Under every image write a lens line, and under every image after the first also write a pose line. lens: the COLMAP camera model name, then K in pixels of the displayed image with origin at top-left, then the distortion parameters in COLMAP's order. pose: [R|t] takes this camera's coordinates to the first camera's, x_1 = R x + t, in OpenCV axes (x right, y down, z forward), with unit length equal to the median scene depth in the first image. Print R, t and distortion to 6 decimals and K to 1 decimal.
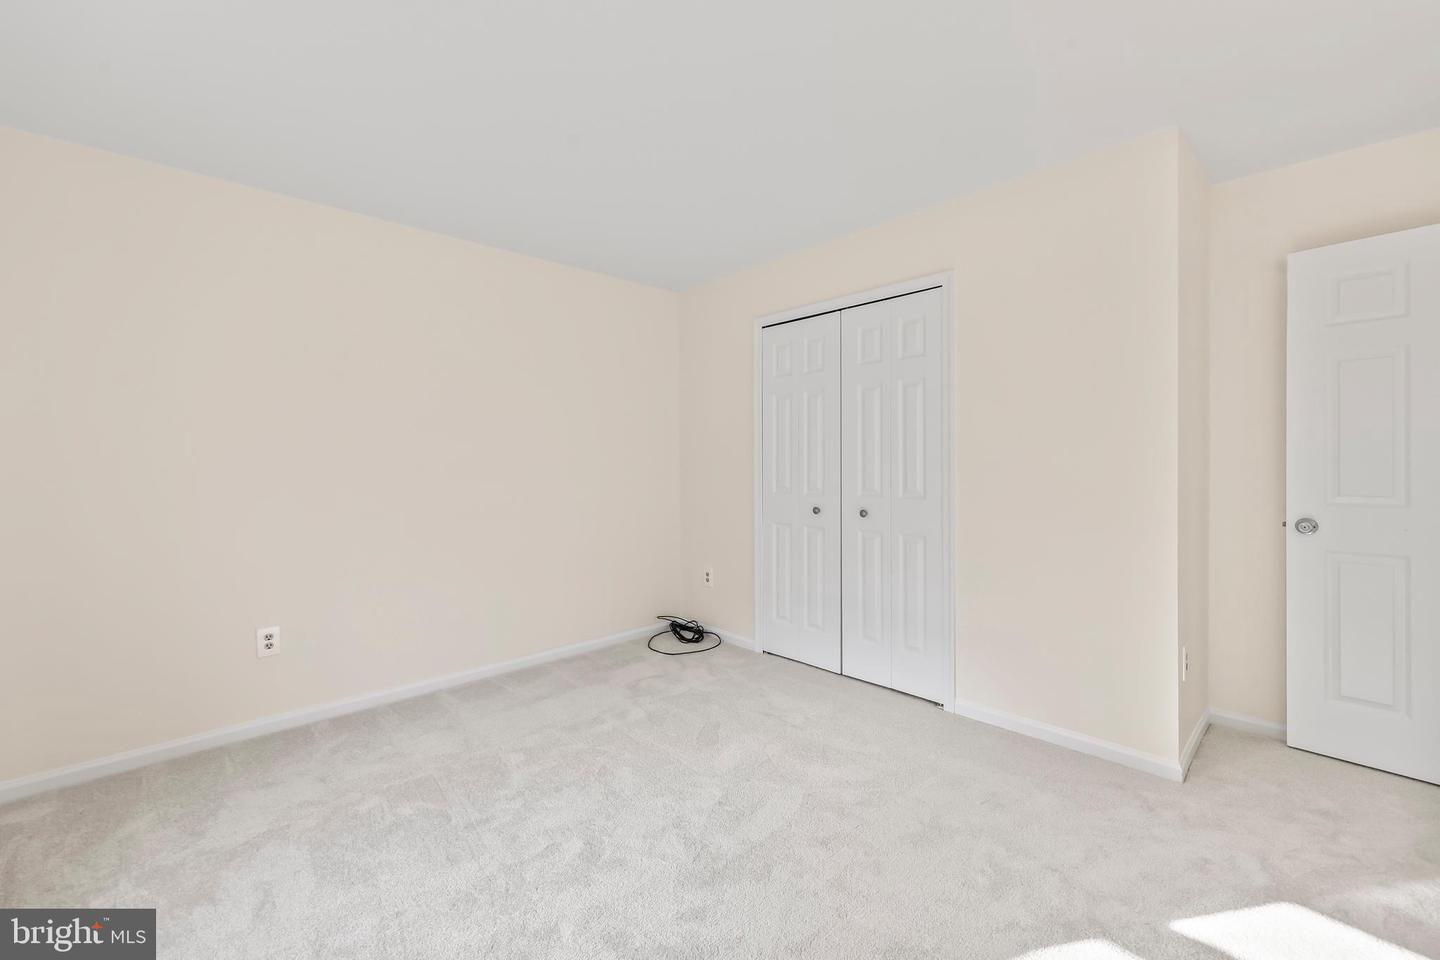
lens RADIAL K [[582.3, 0, 724.4], [0, 582.3, 466.8], [0, 0, 1]] dist [0.000060, 0.000087]
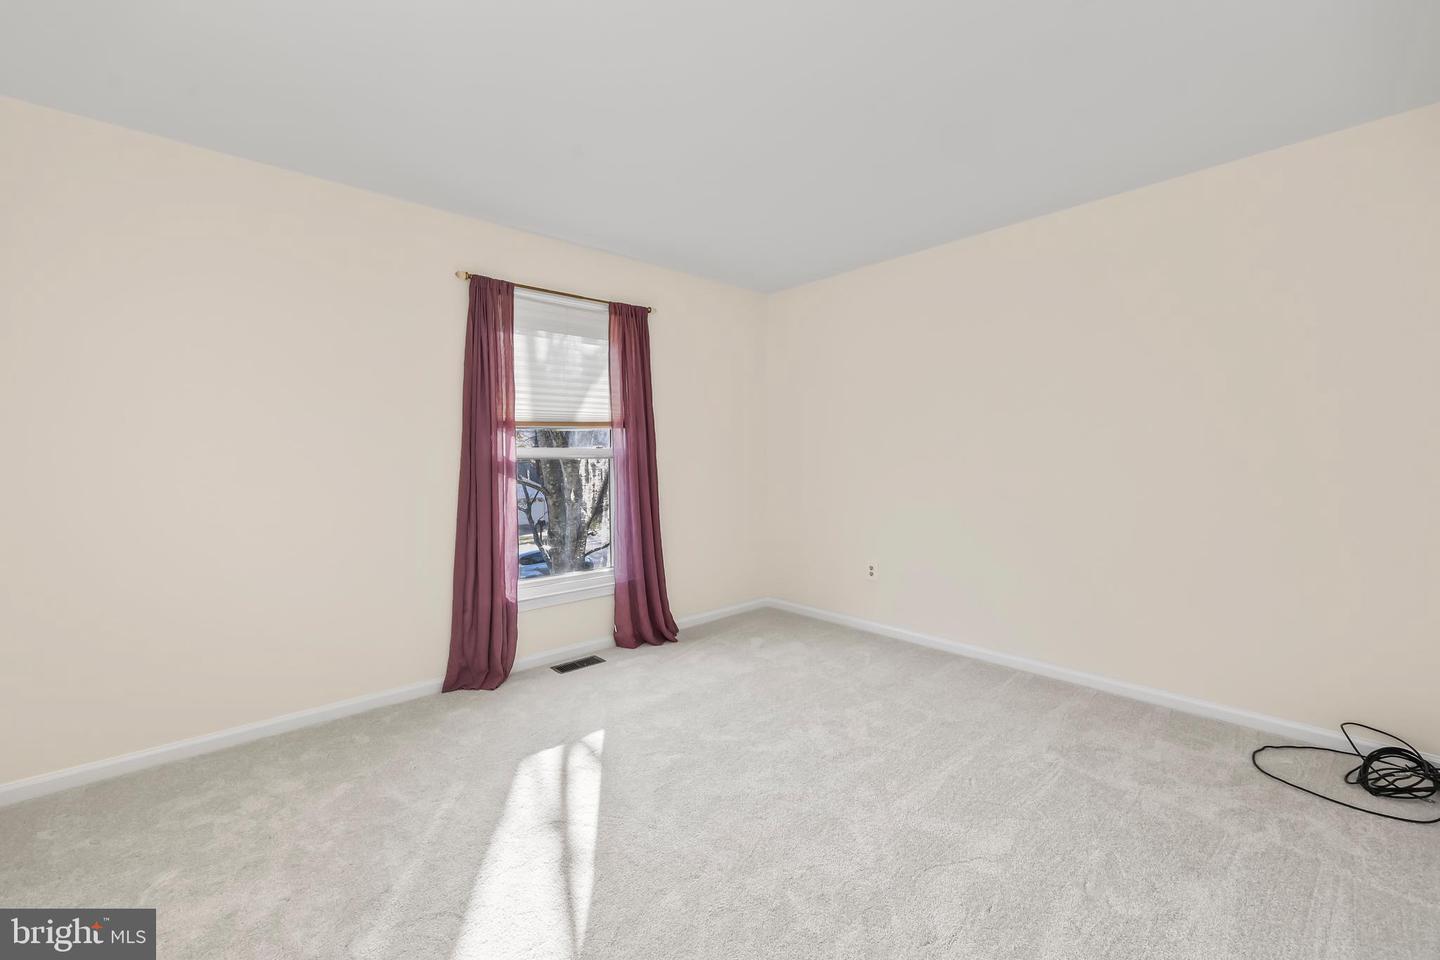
lens RADIAL K [[582.3, 0, 724.4], [0, 582.3, 466.8], [0, 0, 1]] dist [0.000060, 0.000087]
pose [[-0.040917, 0.007982, -0.999131, 0.610006], [-0.001423, 0.999967, 0.008047, 0.021370], [0.999162, 0.001751, -0.040904, 0.592883]]
